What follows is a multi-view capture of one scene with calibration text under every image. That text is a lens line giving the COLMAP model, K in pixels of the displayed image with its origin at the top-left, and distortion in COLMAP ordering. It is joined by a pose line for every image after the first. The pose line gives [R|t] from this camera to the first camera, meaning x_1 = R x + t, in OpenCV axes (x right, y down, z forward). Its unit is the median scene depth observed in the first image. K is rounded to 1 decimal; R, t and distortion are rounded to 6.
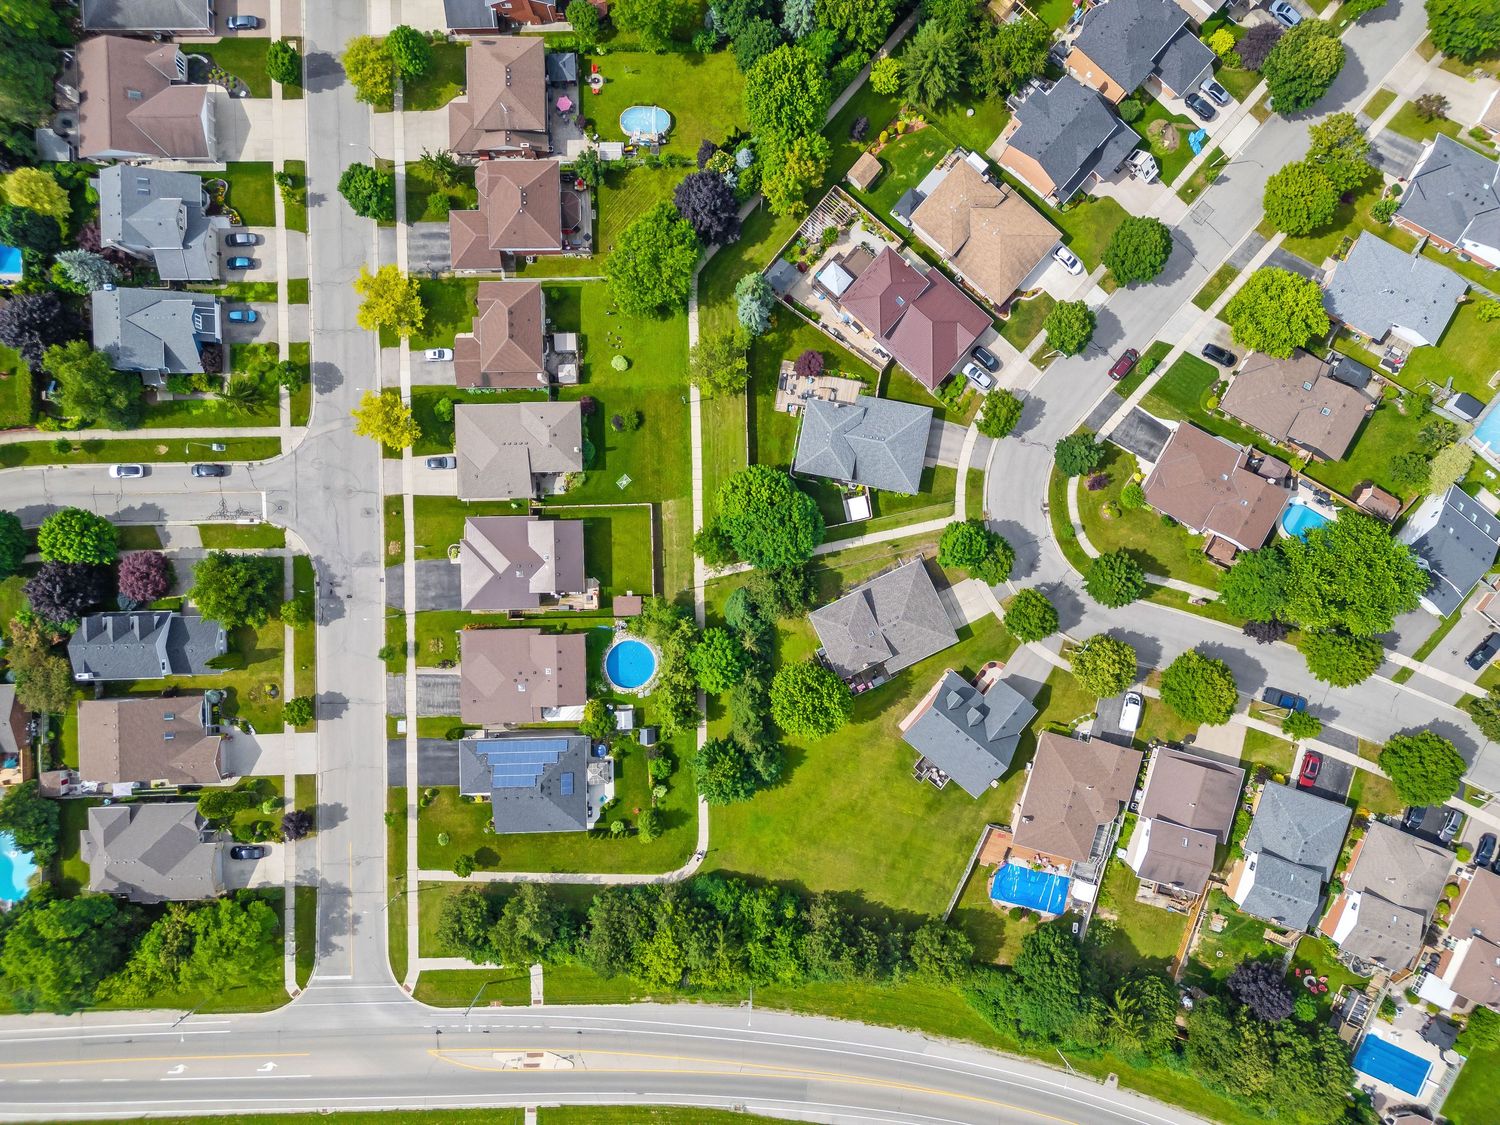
lens RADIAL K [[1048.3, 0, 747.5], [0, 1048.3, 566.4], [0, 0, 1]] dist [0.069566, -0.062440]
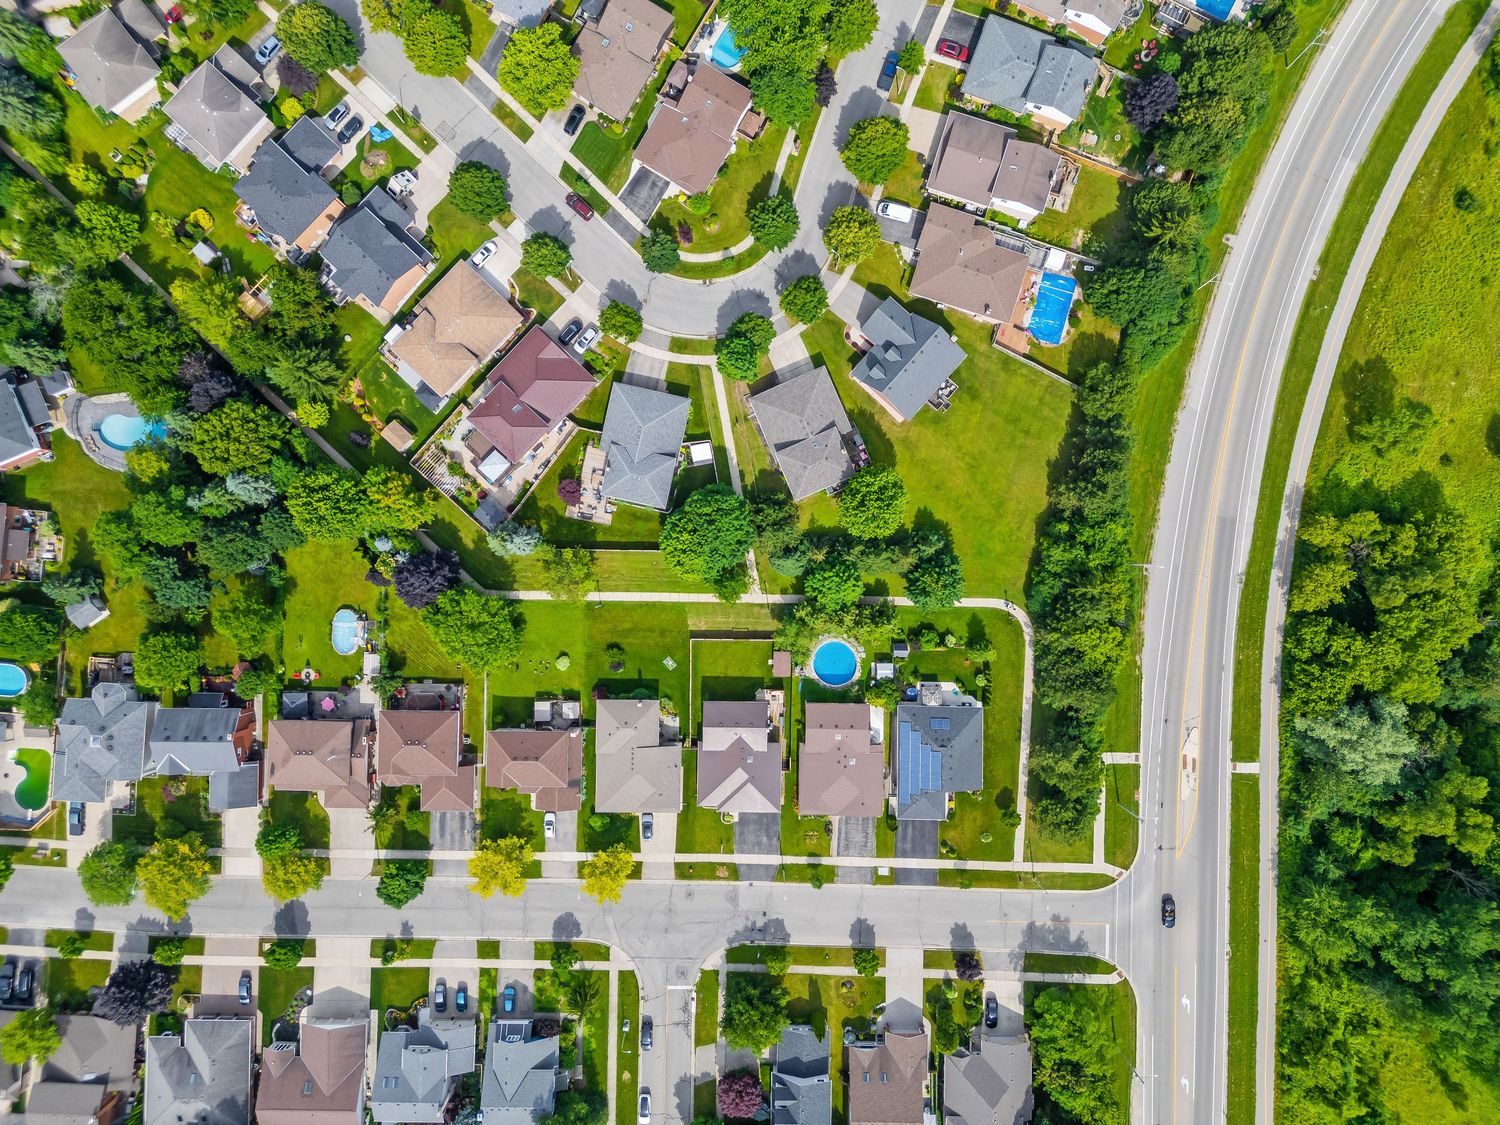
lens RADIAL K [[1038.8, 0, 749.5], [0, 1038.8, 567.9], [0, 0, 1]] dist [0.097968, -0.106632]
pose [[0.035909, -0.999280, -0.012223, -0.000803], [0.999350, 0.035944, -0.002615, 0.002484], [0.003053, -0.012122, 0.999922, -0.097594]]
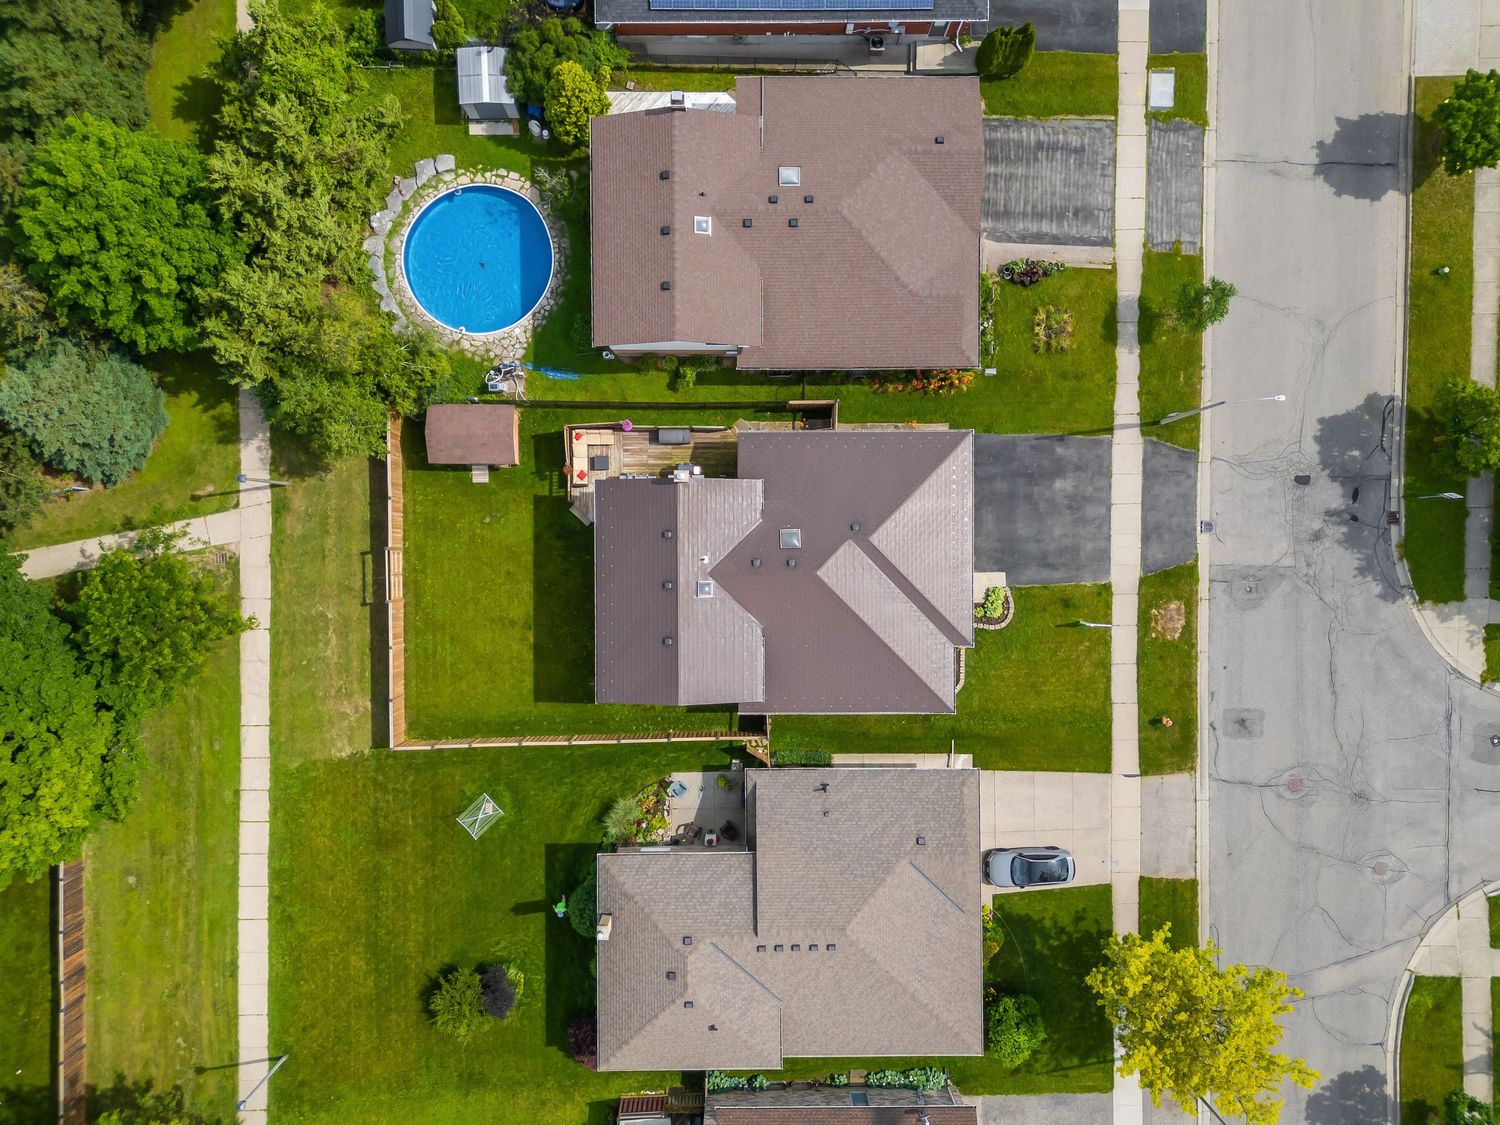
lens RADIAL K [[1111.9, 0, 747.5], [0, 1111.9, 565.6], [0, 0, 1]] dist [0.072582, -0.067185]
pose [[-0.999587, -0.015938, -0.023918, -0.192729], [0.016298, -0.999756, -0.014938, 0.003539], [-0.023674, -0.015321, 0.999602, 0.653106]]
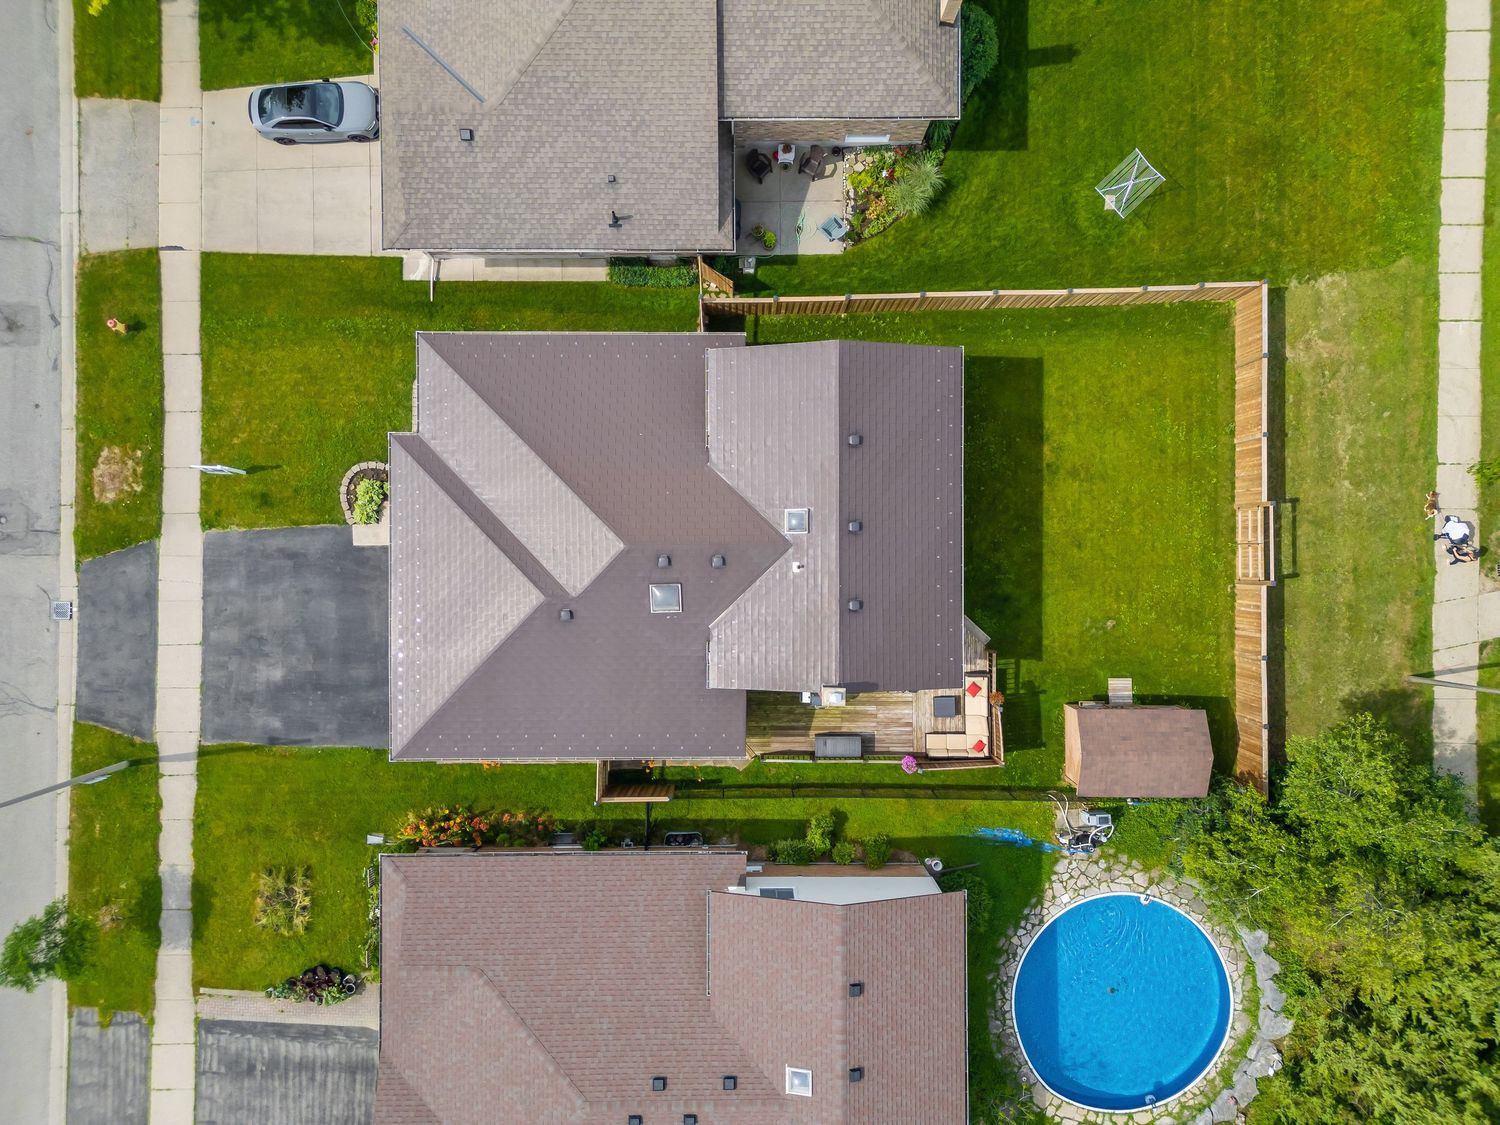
lens RADIAL K [[1048.3, 0, 747.5], [0, 1048.3, 566.4], [0, 0, 1]] dist [0.069566, -0.062440]
pose [[0.999782, 0.018144, -0.010349, -0.195287], [-0.018168, 0.999833, -0.002213, 0.000817], [0.010307, 0.002401, 0.999944, 0.780669]]
